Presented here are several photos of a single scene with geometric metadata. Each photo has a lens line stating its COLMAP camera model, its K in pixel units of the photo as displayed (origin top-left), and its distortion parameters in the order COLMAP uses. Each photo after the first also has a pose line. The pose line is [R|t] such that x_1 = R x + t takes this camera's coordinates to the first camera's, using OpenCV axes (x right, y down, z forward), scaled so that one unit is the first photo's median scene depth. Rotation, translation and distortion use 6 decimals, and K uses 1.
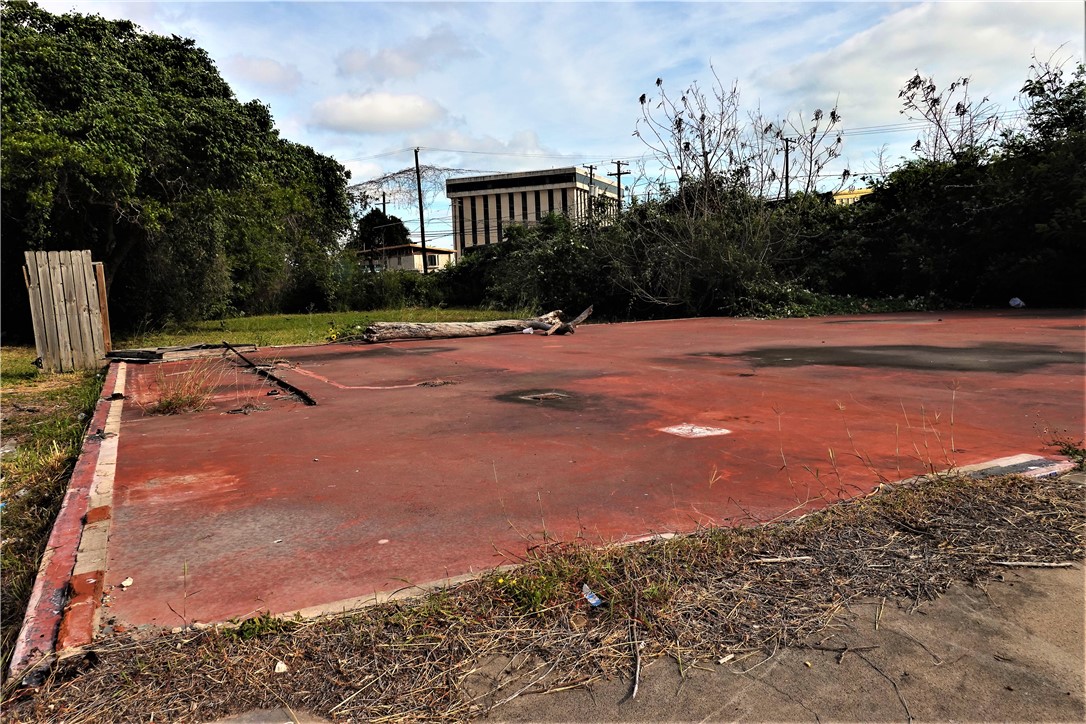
lens RADIAL K [[798.4, 0, 550.0], [0, 798.4, 358.1], [0, 0, 1]] dist [-0.002148, -0.000610]
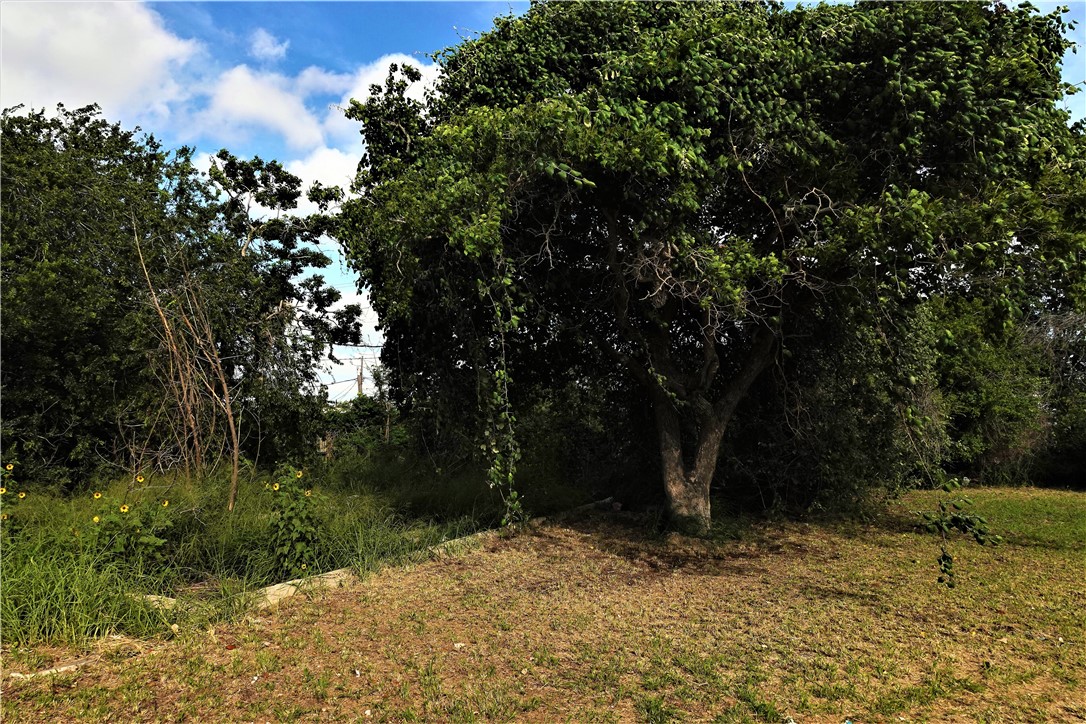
lens RADIAL K [[726.5, 0, 538.0], [0, 726.5, 361.0], [0, 0, 1]] dist [-0.006179, 0.006865]
pose [[0.623815, -0.032430, -0.780899, -0.122992], [-0.107800, 0.986019, -0.127063, -0.036993], [0.774102, 0.163444, 0.611597, 0.314369]]
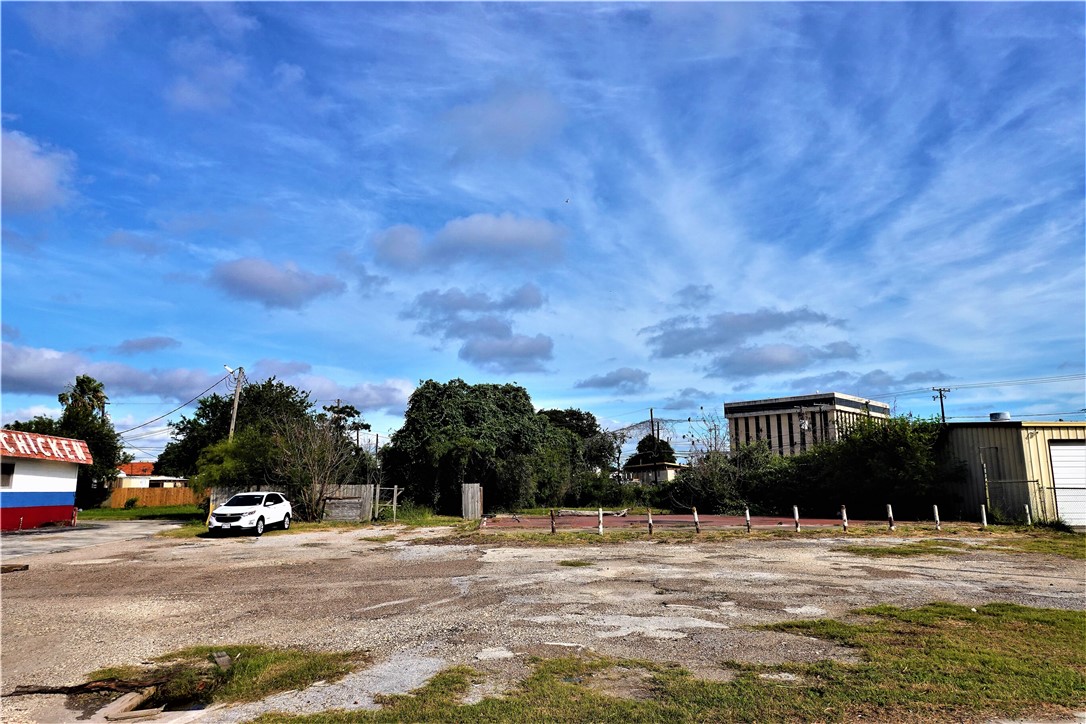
lens RADIAL K [[726.5, 0, 544.9], [0, 726.5, 361.1], [0, 0, 1]] dist [-0.006179, 0.006865]
pose [[0.918234, -0.037503, -0.394259, 0.254906], [-0.066195, 0.966968, -0.246151, 0.028504], [0.390467, 0.252122, 0.885421, -0.489772]]
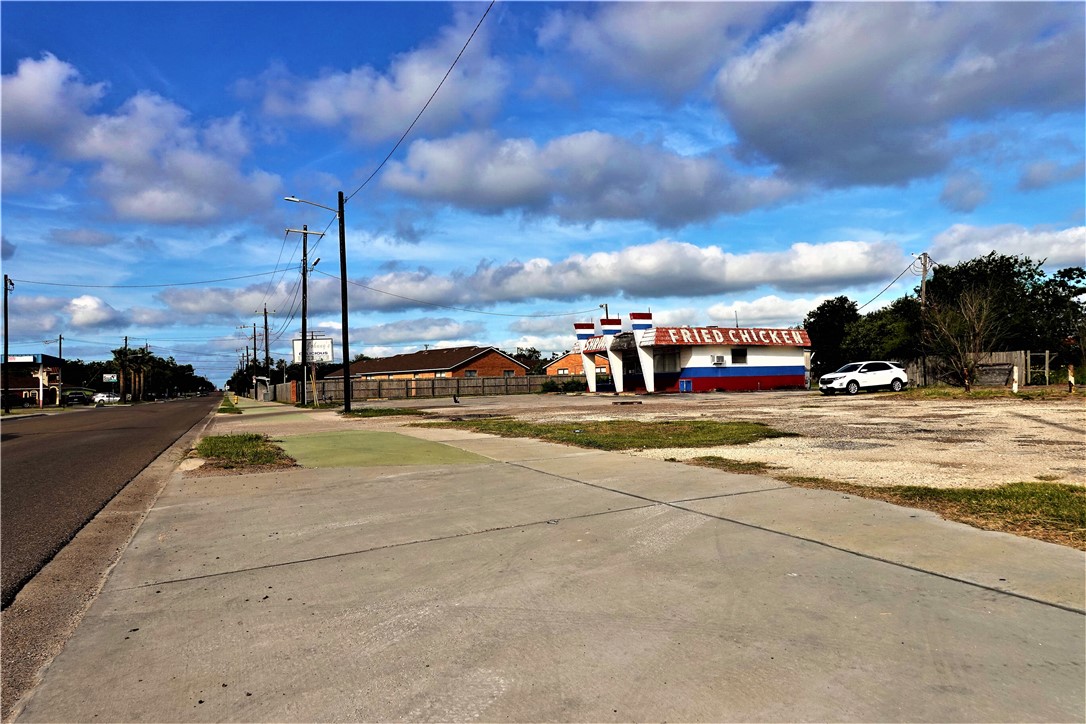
lens RADIAL K [[726.5, 0, 530.1], [0, 726.5, 344.4], [0, 0, 1]] dist [-0.006179, 0.006865]
pose [[-0.080481, -0.019599, -0.996563, 0.618552], [-0.071619, 0.997336, -0.013830, 0.016819], [0.994180, 0.070260, -0.081670, -0.277458]]
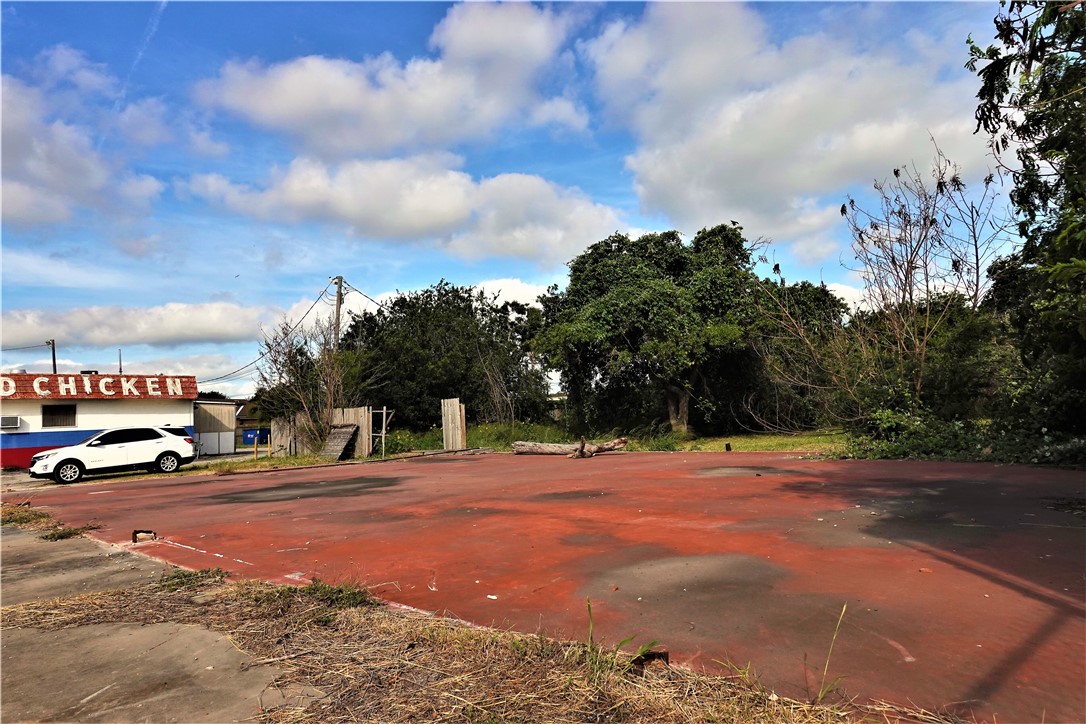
lens RADIAL K [[726.5, 0, 545.6], [0, 726.5, 354.9], [0, 0, 1]] dist [-0.006179, 0.006865]
pose [[0.309188, -0.057793, -0.949243, 0.359307], [-0.051525, 0.995668, -0.077402, -0.032539], [0.949604, 0.072842, 0.304870, 0.185618]]
